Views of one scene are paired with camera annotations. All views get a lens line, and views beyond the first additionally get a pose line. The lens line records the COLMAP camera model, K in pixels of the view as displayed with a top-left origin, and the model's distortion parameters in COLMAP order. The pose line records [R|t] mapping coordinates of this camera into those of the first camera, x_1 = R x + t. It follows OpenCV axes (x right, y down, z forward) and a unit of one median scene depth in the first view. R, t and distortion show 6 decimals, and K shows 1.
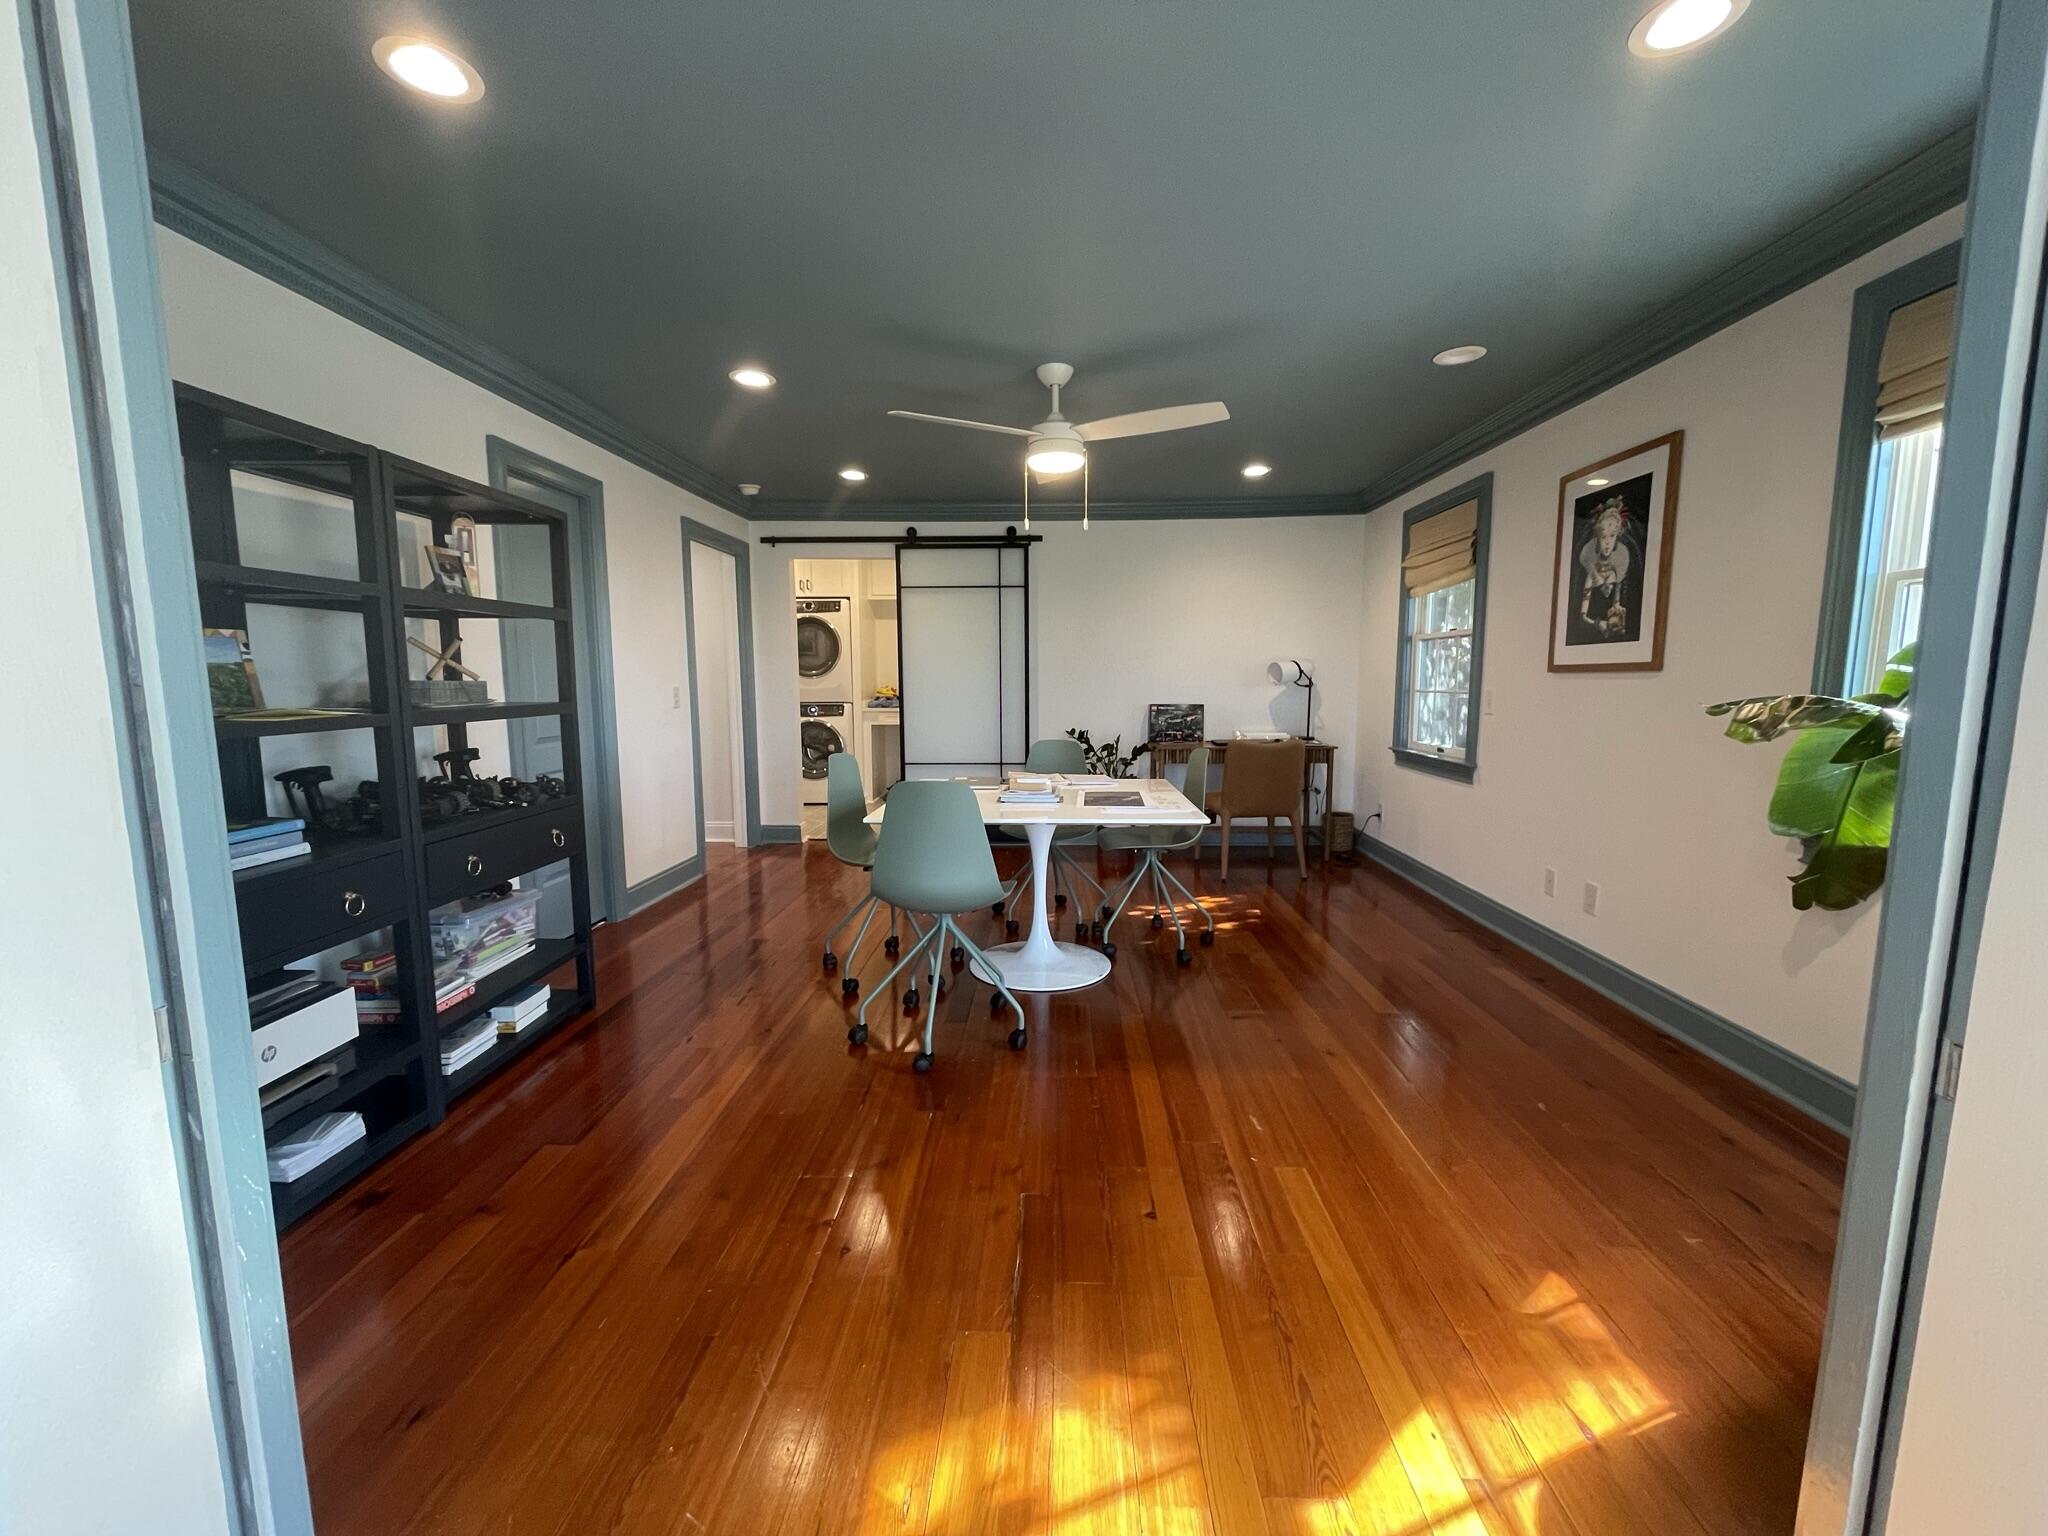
lens RADIAL K [[819.0, 0, 1024.0], [0, 819.0, 768.0], [0, 0, 1]] dist [0.001971, 0.000485]
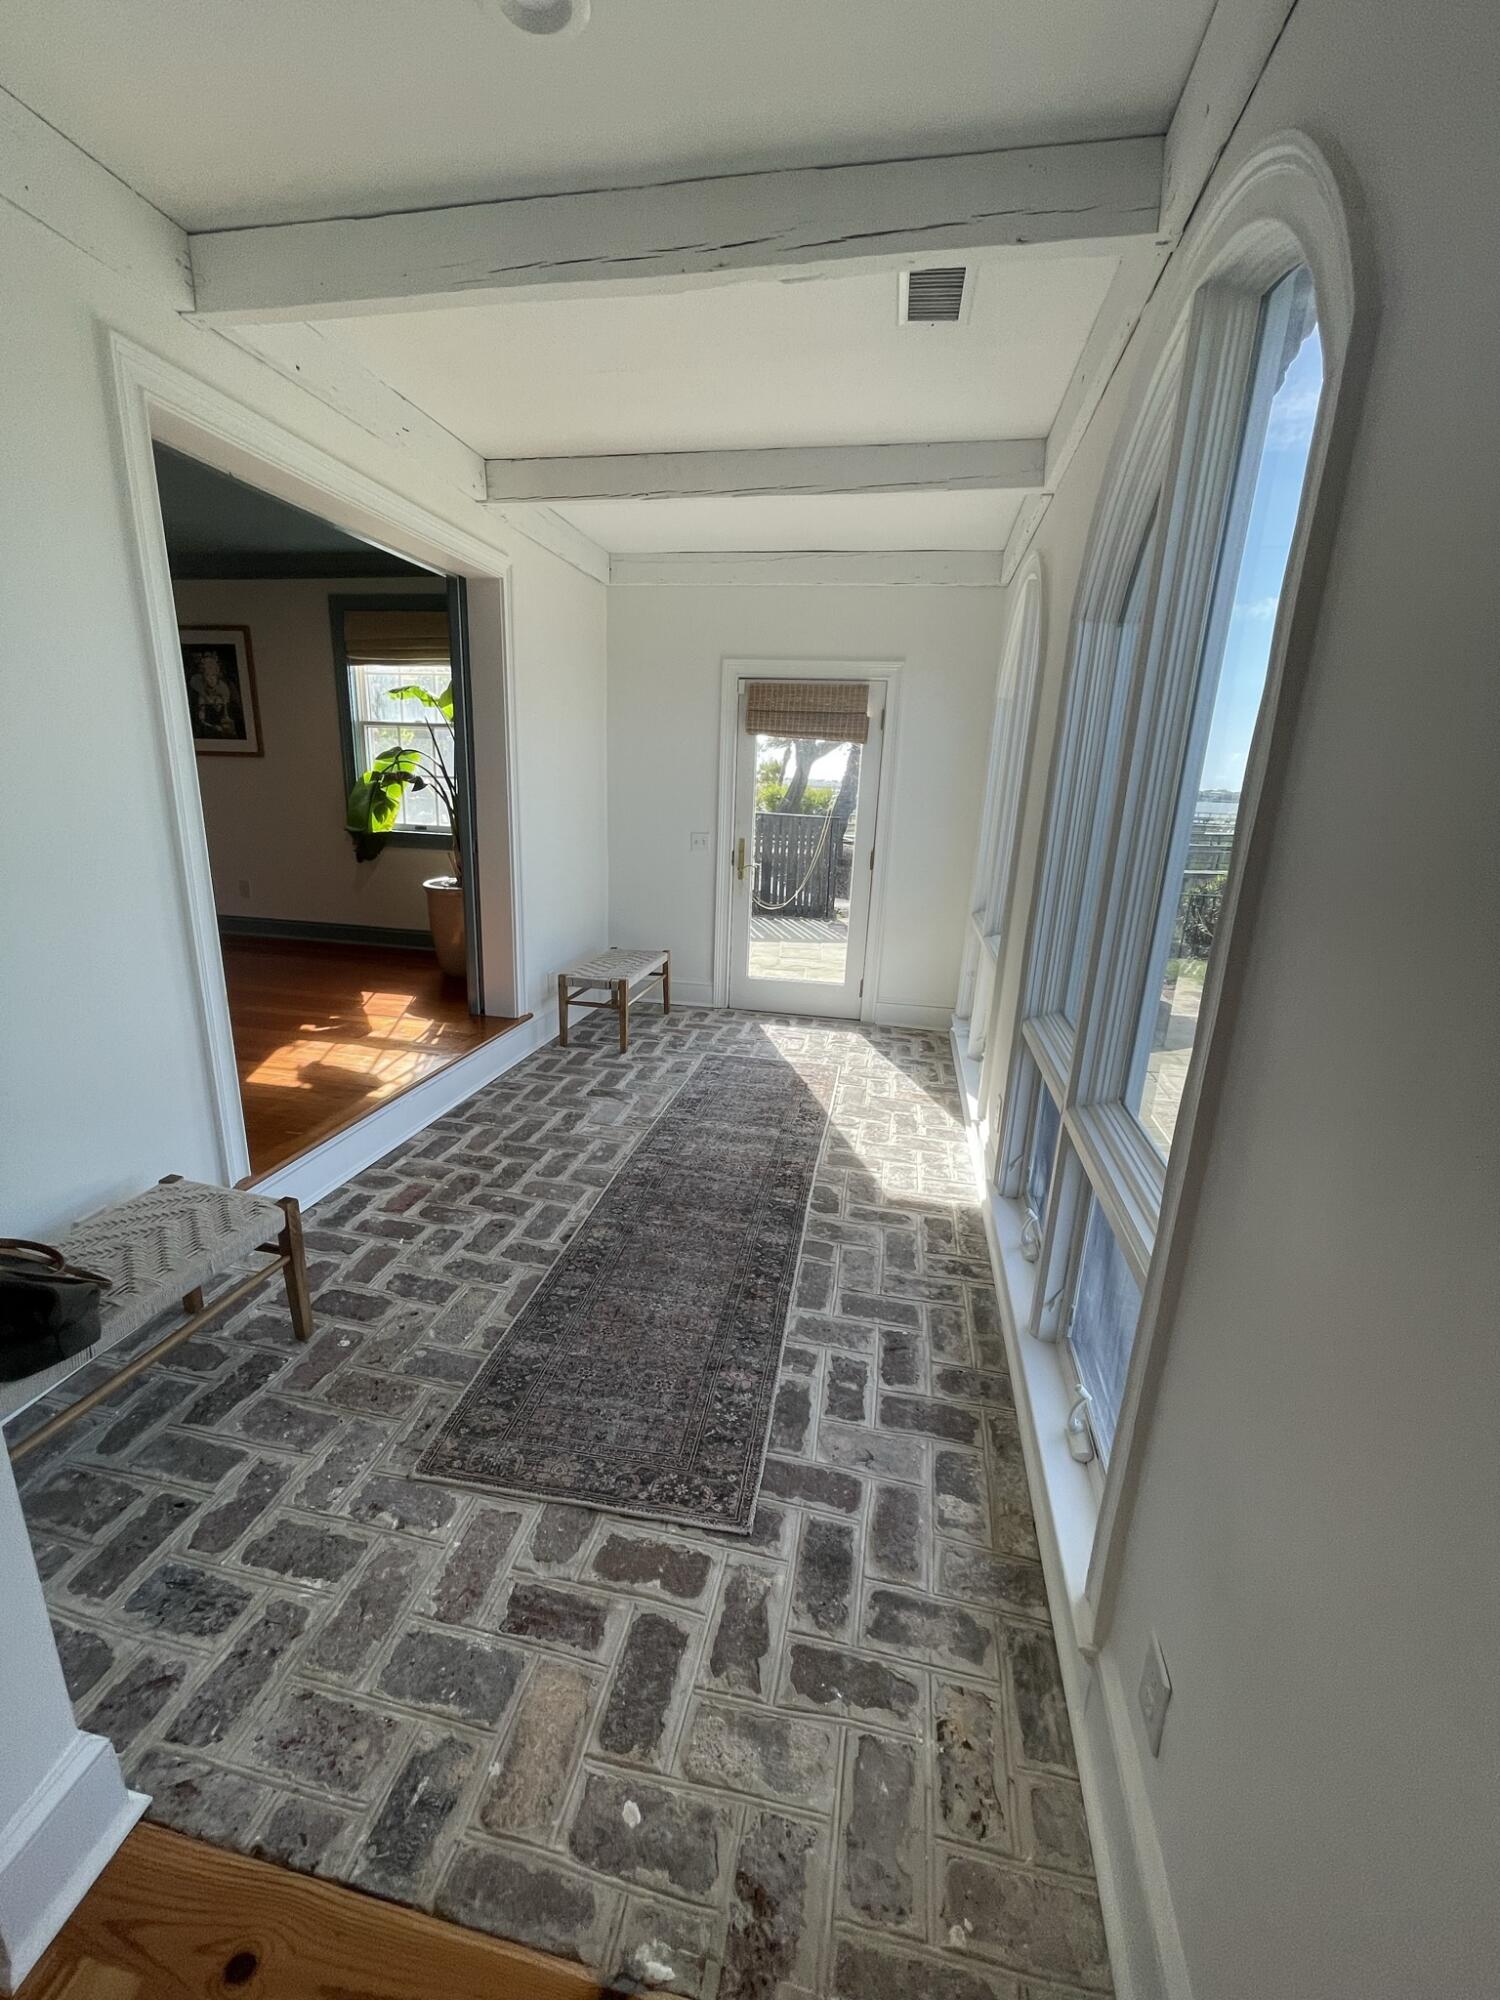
lens RADIAL K [[799.8, 0, 750.0], [0, 799.8, 1000.0], [0, 0, 1]] dist [0.001971, 0.000485]
pose [[0.144554, -0.253815, 0.956390, -0.873531], [0.081317, 0.966320, 0.244160, 0.057211], [-0.986150, 0.042476, 0.160325, -0.345214]]
